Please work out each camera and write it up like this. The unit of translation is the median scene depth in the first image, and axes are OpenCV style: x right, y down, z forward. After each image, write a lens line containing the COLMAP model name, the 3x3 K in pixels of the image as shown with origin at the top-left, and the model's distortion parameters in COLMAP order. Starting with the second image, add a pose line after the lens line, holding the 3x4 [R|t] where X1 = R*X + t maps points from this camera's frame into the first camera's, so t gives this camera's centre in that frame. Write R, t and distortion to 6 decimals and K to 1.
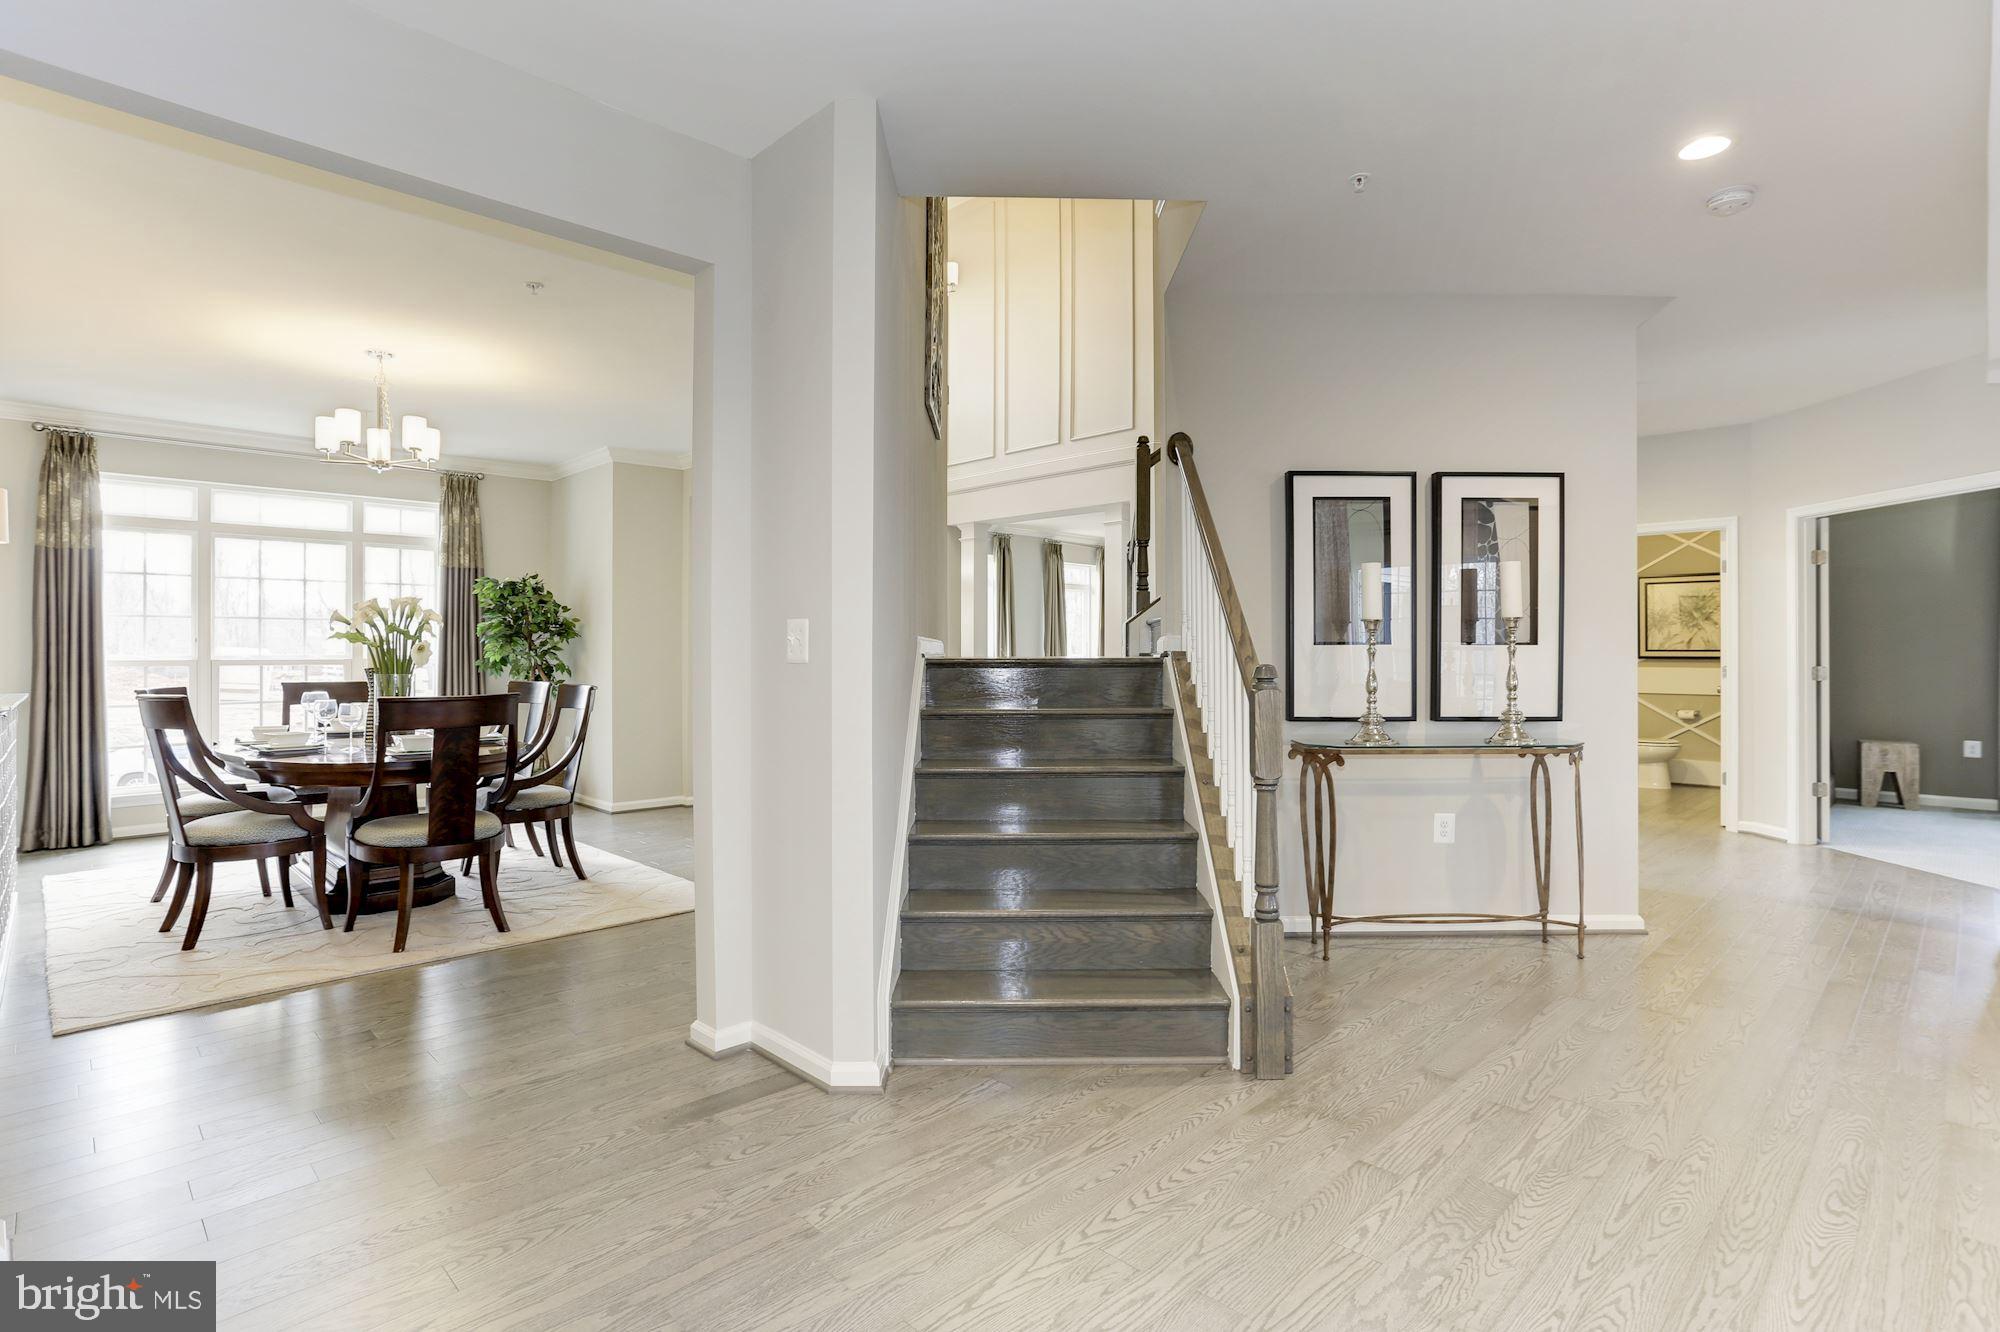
lens RADIAL K [[987.7, 0, 997.1], [0, 987.7, 654.7], [0, 0, 1]] dist [-0.062783, 0.041515]
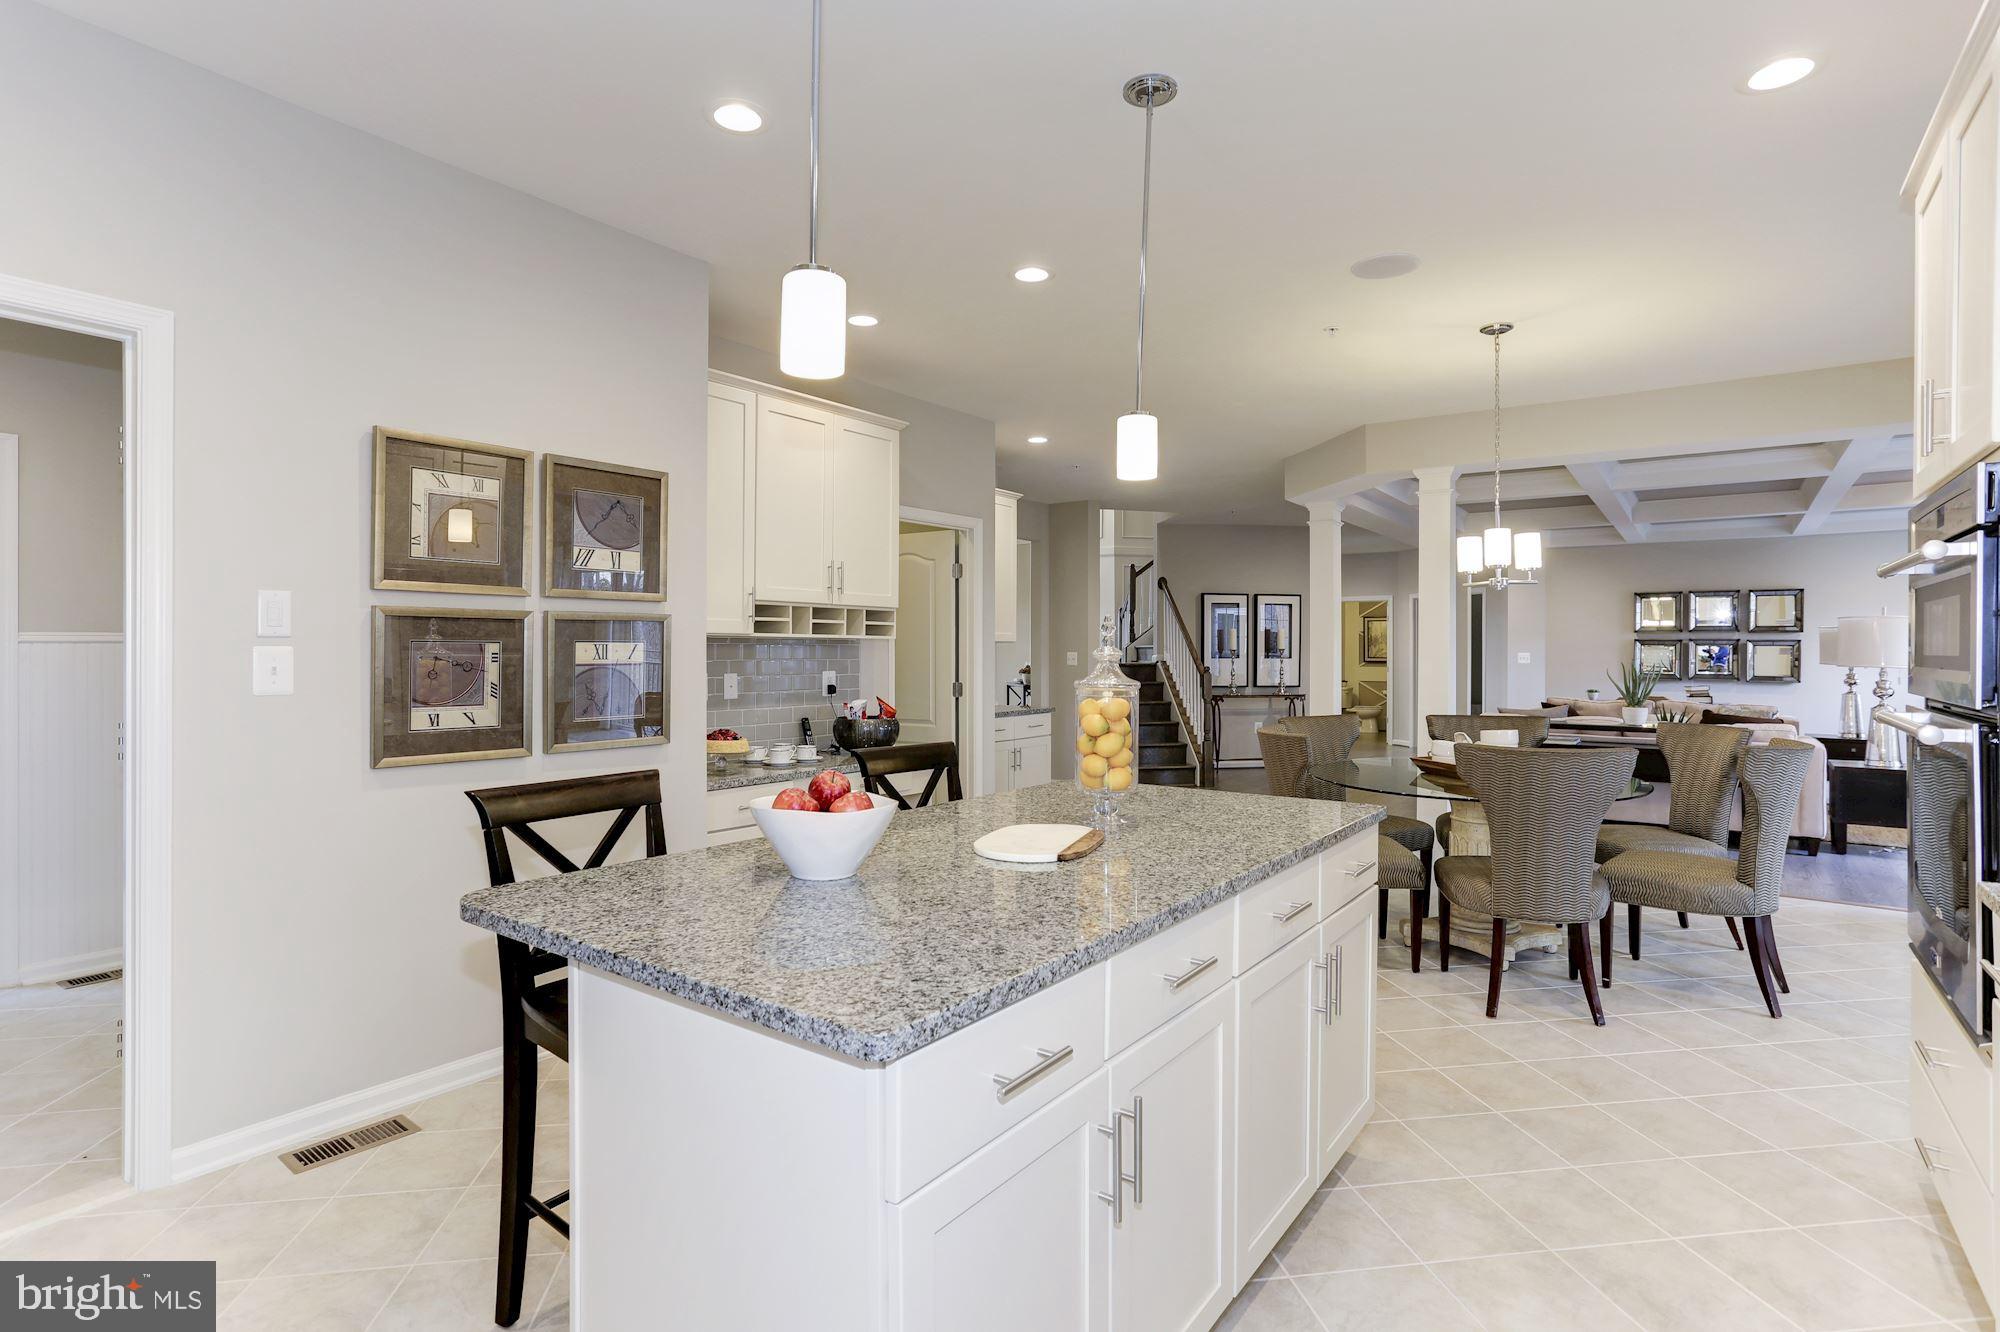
lens RADIAL K [[987.7, 0, 997.1], [0, 987.7, 654.7], [0, 0, 1]] dist [-0.062783, 0.041515]
pose [[0.987391, 0.002011, 0.158286, -1.190370], [-0.001916, 0.999998, -0.000753, -0.029712], [-0.158287, 0.000440, 0.987393, -2.728020]]
